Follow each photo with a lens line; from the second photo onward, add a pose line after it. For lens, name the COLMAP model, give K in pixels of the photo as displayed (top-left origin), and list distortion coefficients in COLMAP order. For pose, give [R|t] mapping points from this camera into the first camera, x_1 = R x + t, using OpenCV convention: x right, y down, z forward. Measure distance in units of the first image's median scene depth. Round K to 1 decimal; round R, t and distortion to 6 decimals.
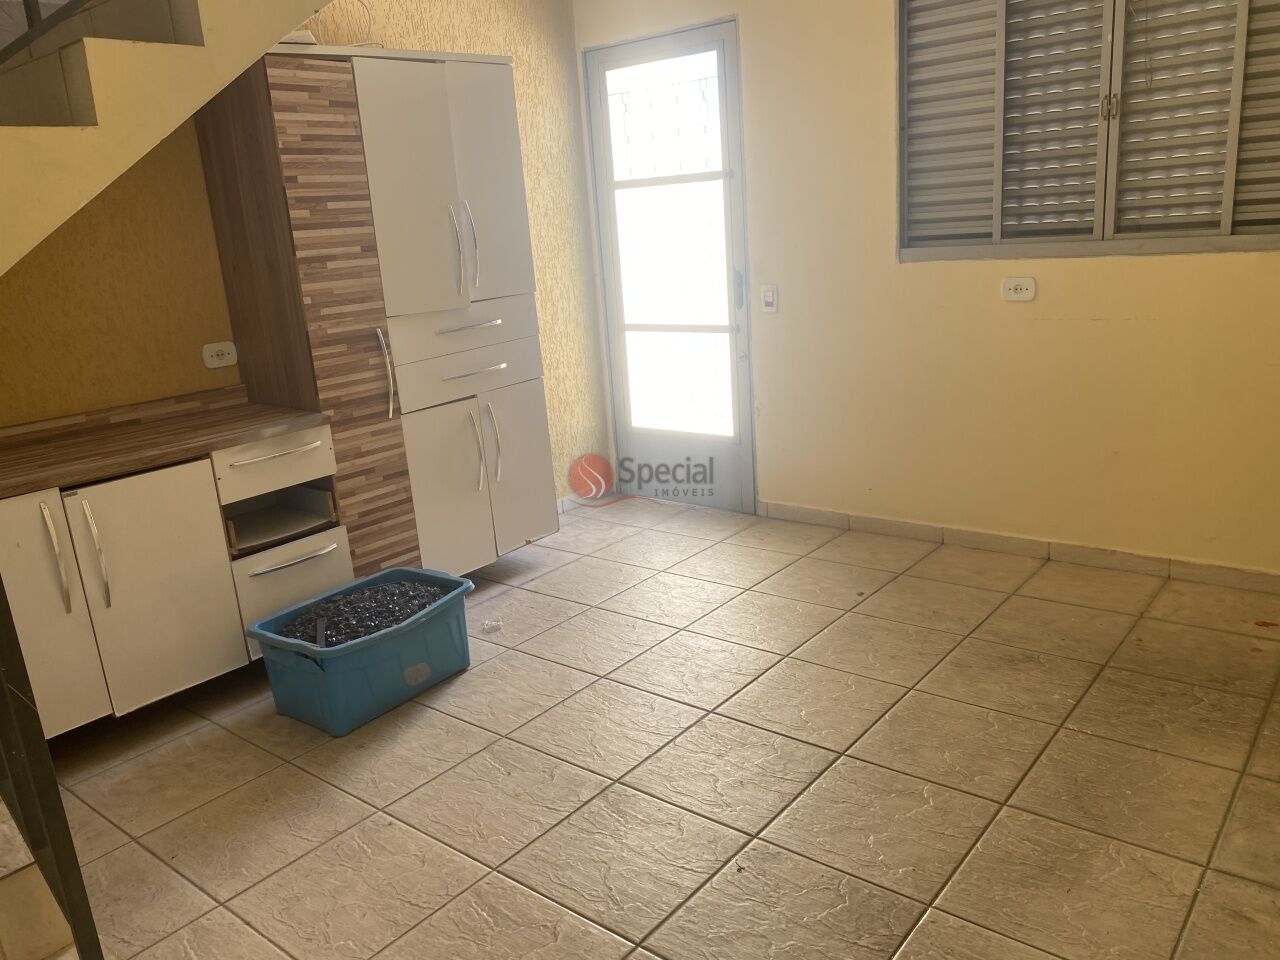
lens RADIAL K [[1008.2, 0, 653.9], [0, 1008.2, 483.9], [0, 0, 1]] dist [0.102122, -0.192702]
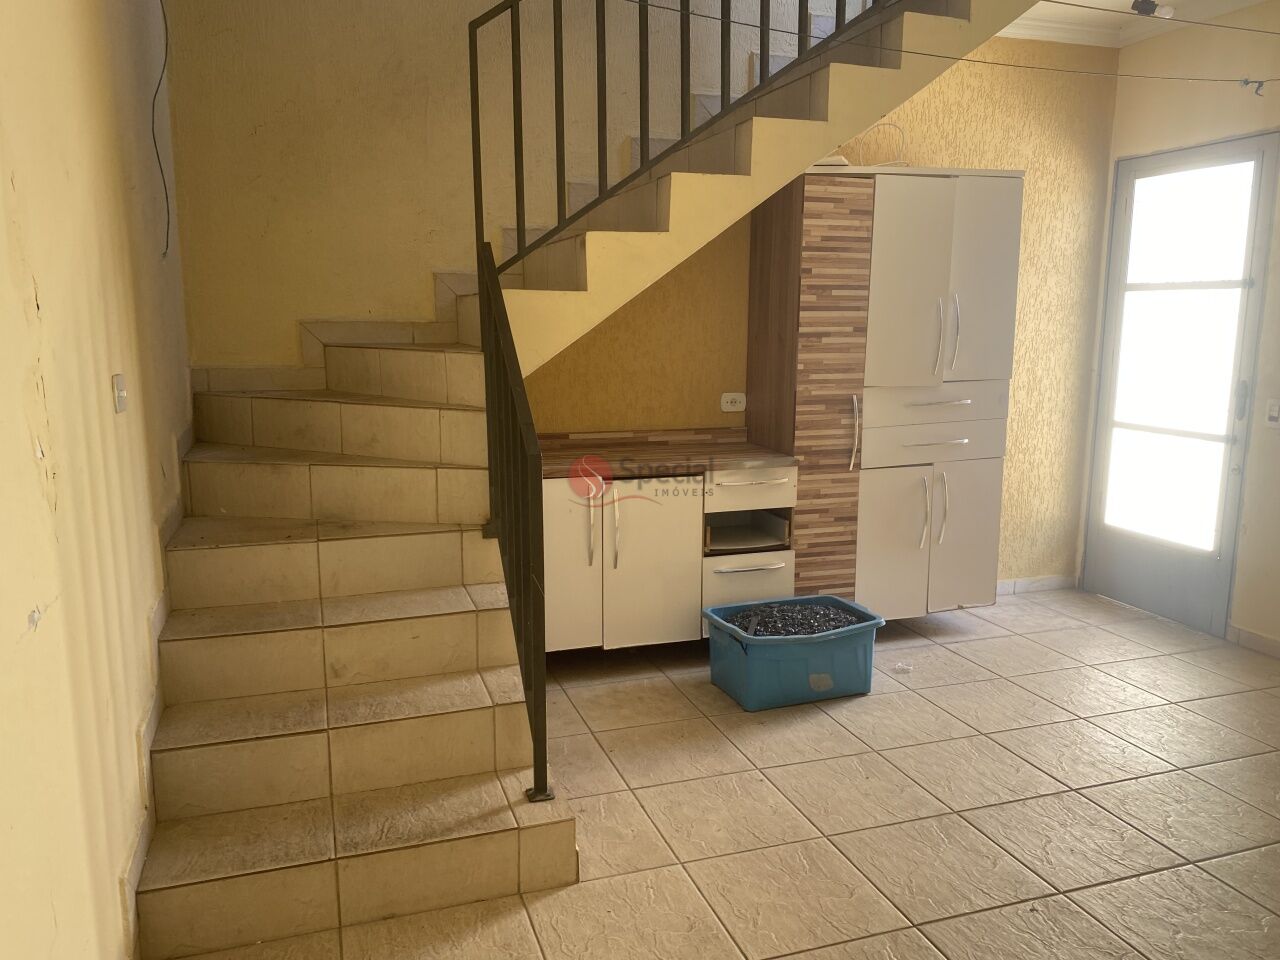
lens RADIAL K [[960.9, 0, 614.7], [0, 960.9, 480.6], [0, 0, 1]] dist [0.149412, -0.189009]
pose [[0.836199, 0.165820, -0.522758, 0.109279], [-0.204167, 0.978804, -0.016105, 0.022004], [0.509007, 0.120197, 0.852329, -0.107084]]
